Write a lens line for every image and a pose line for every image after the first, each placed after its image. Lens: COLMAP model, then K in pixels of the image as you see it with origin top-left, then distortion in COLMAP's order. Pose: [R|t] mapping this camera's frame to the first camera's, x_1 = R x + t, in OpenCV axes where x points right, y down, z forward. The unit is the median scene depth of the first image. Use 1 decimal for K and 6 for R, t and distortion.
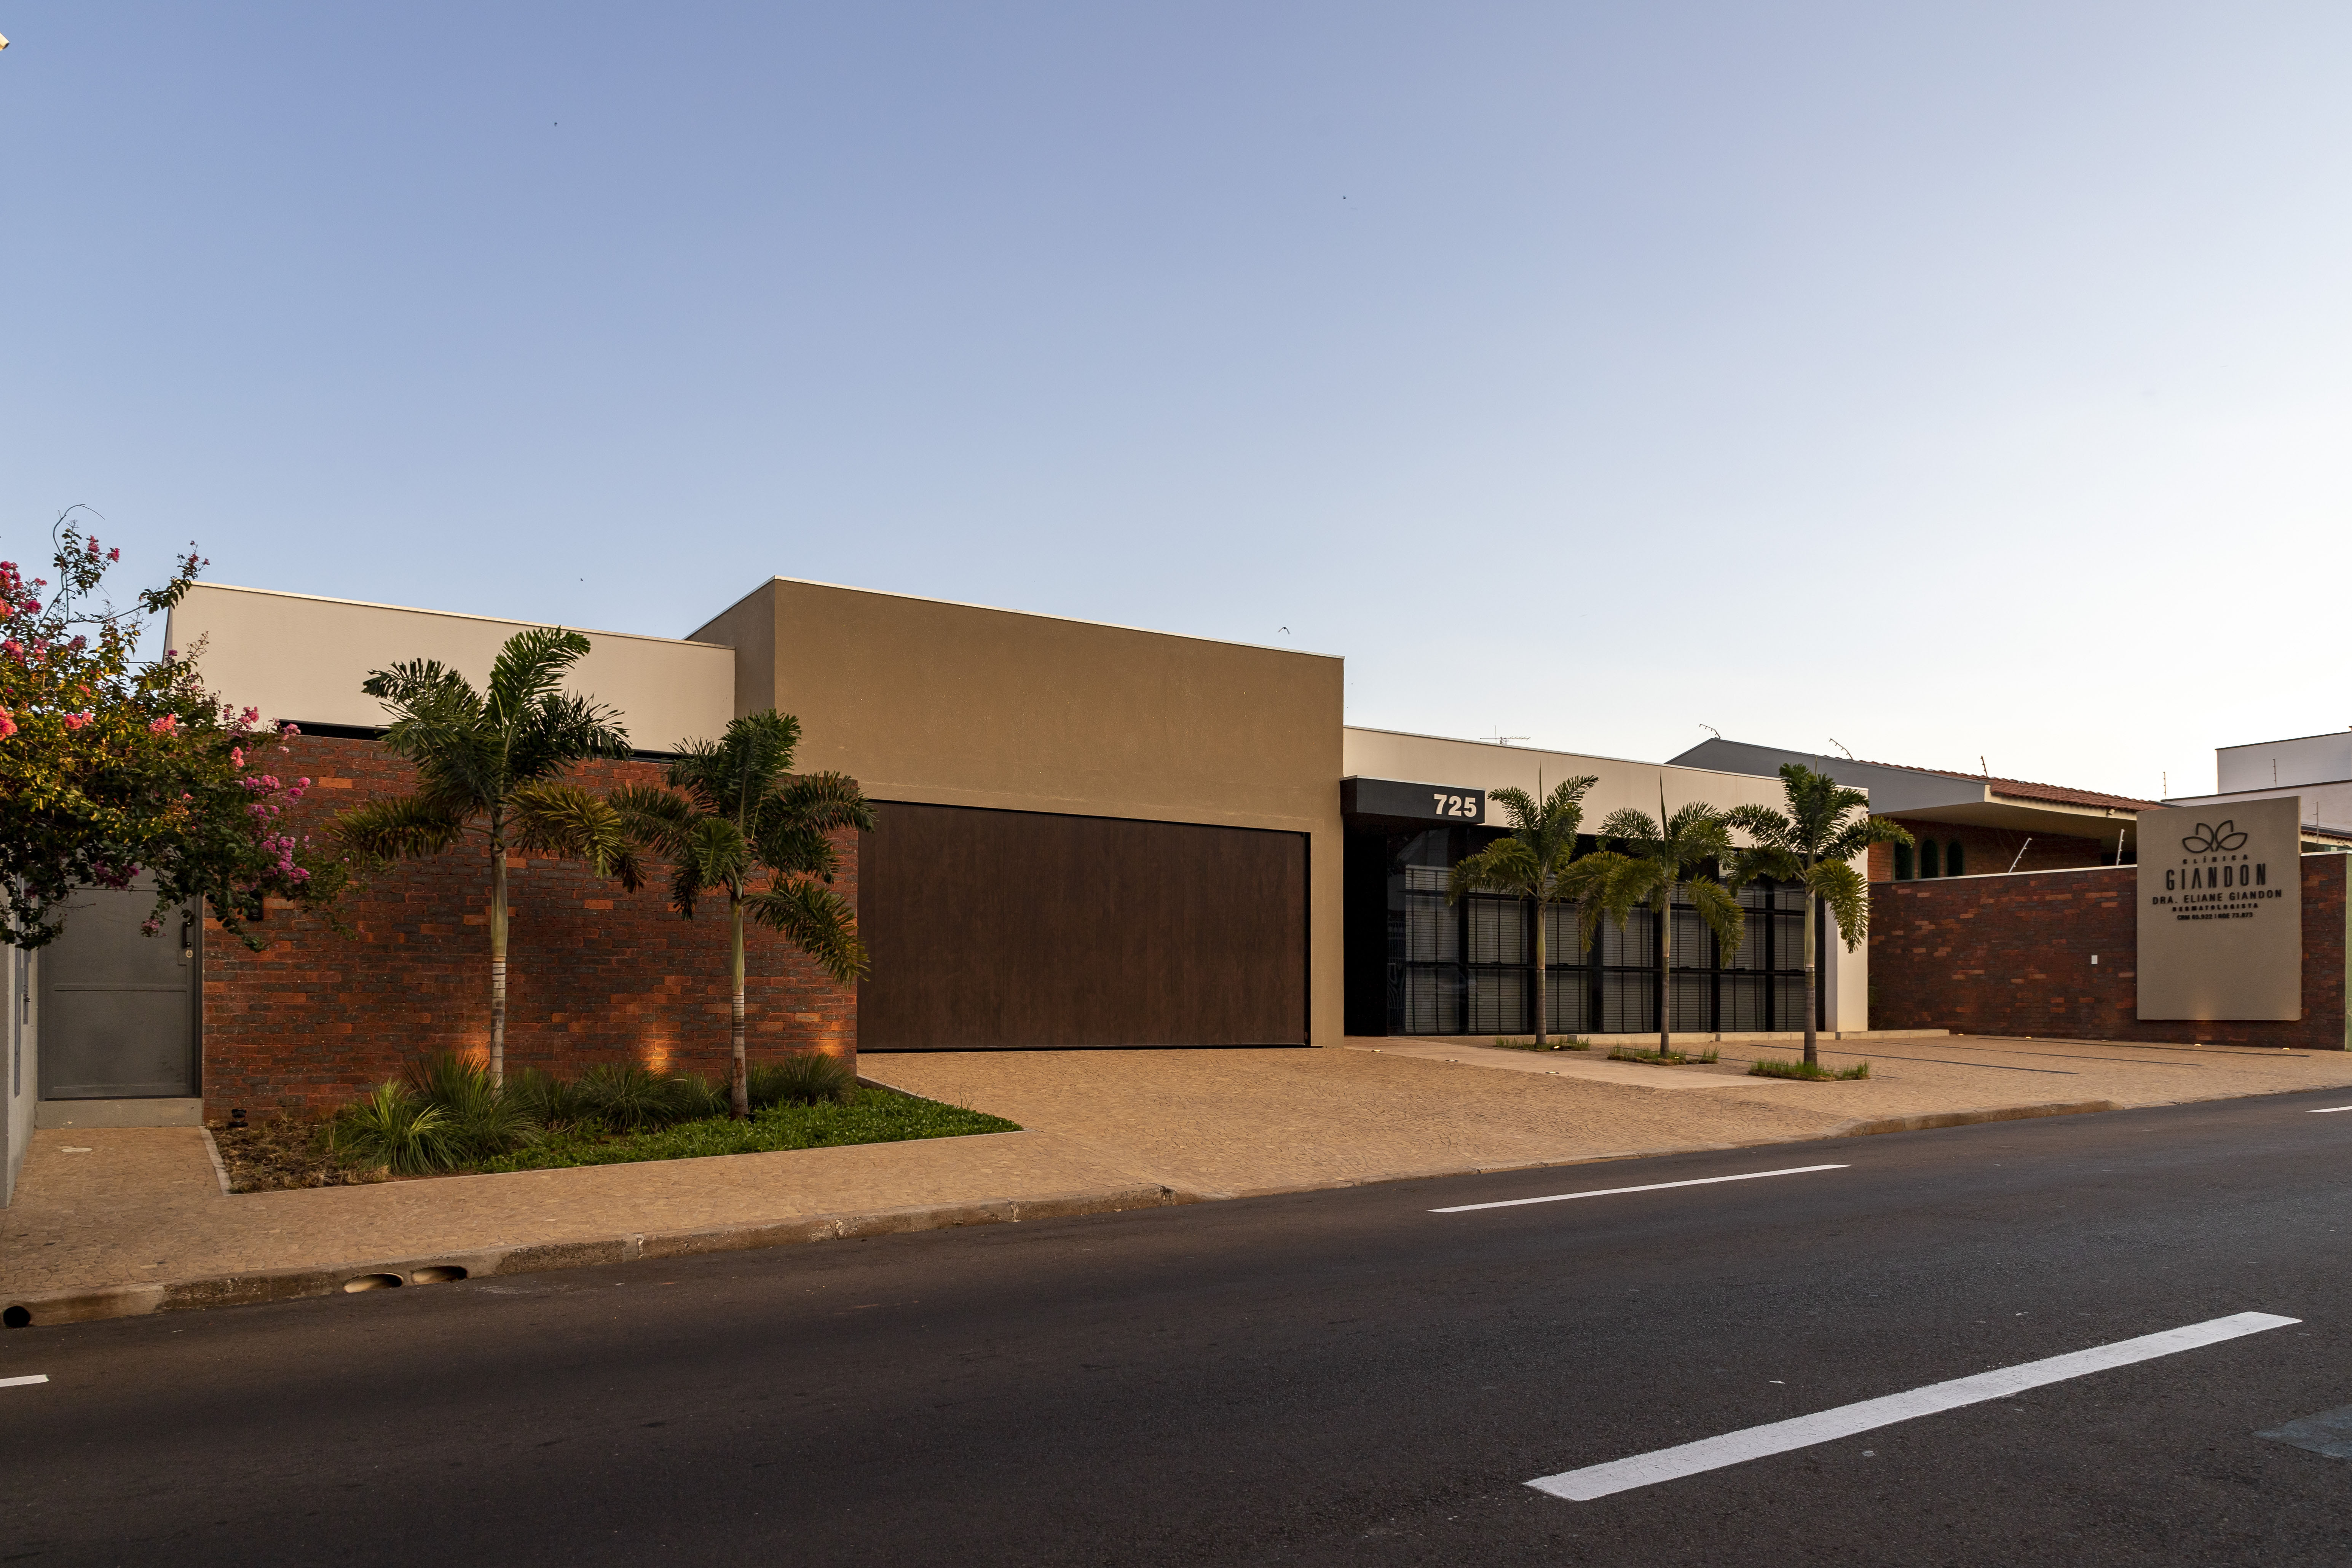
lens RADIAL K [[1582.6, 0, 1164.1], [0, 1582.6, 988.3], [0, 0, 1]] dist [-0.002341, -0.000684]
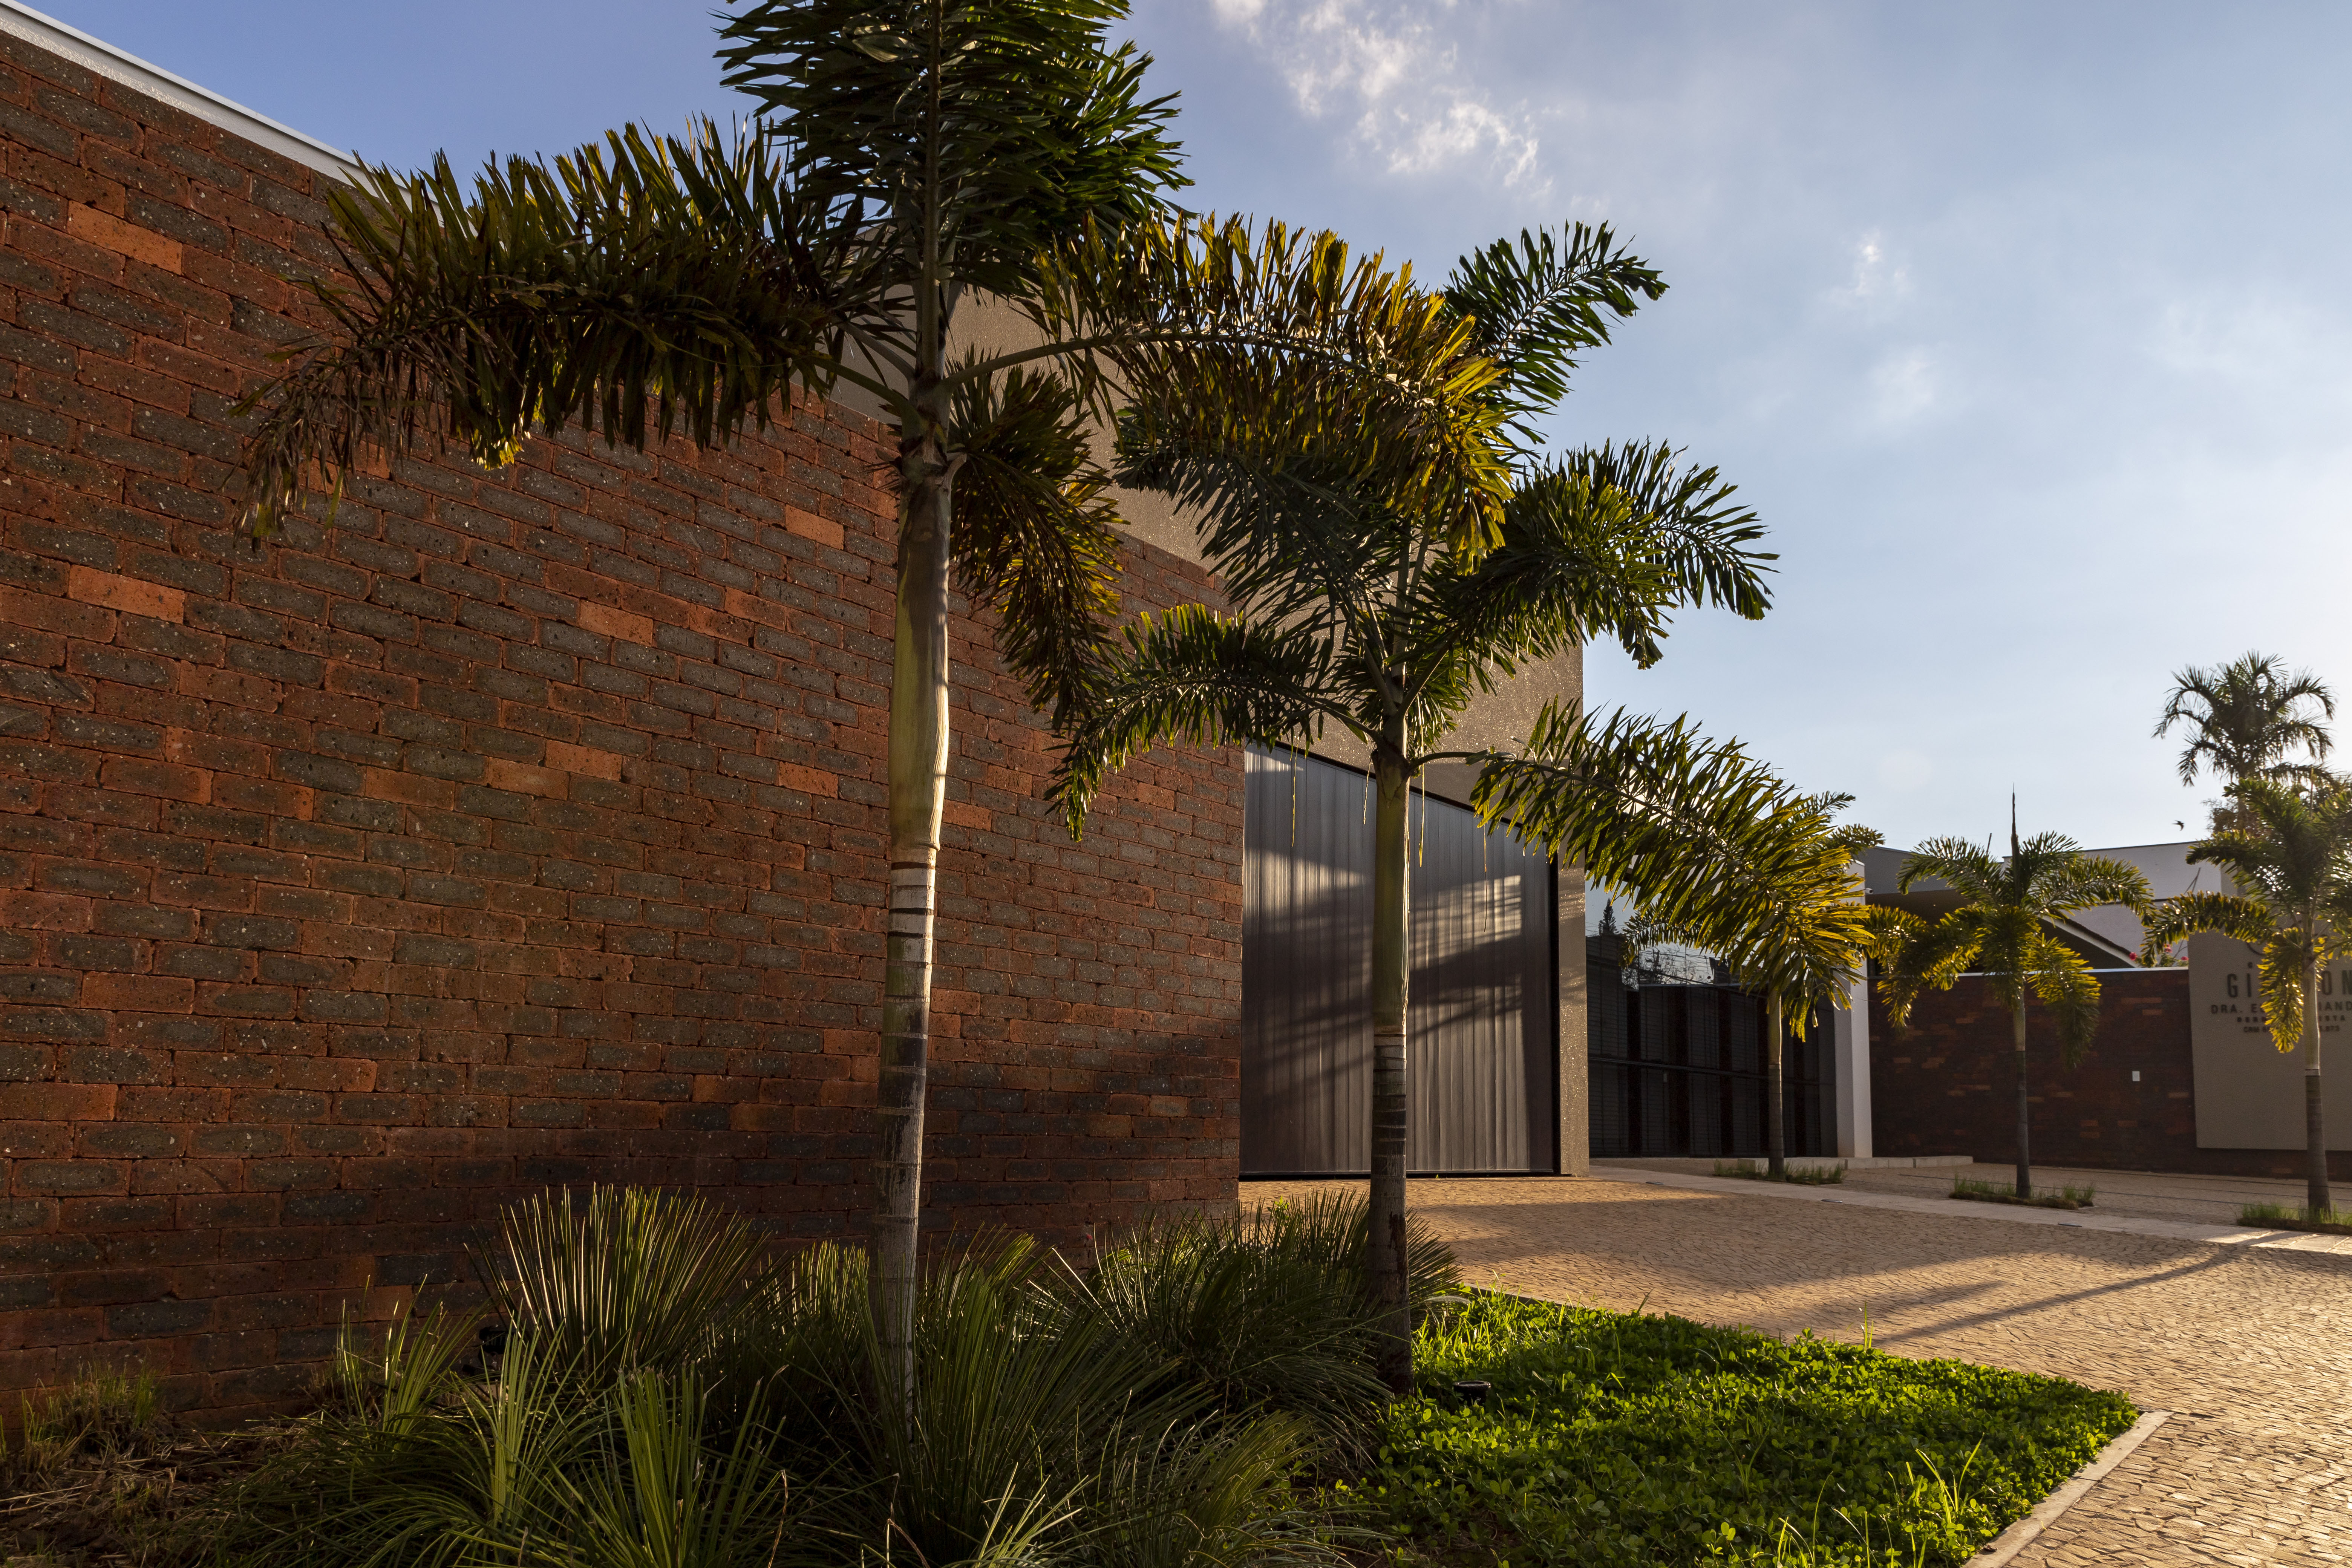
lens RADIAL K [[1684.4, 0, 1155.9], [0, 1684.4, 941.1], [0, 0, 1]] dist [-0.001335, -0.006471]
pose [[0.942215, 0.055540, 0.330372, -0.235577], [-0.024706, 0.994996, -0.096811, 0.011210], [-0.334096, 0.083055, 0.938873, 0.353450]]
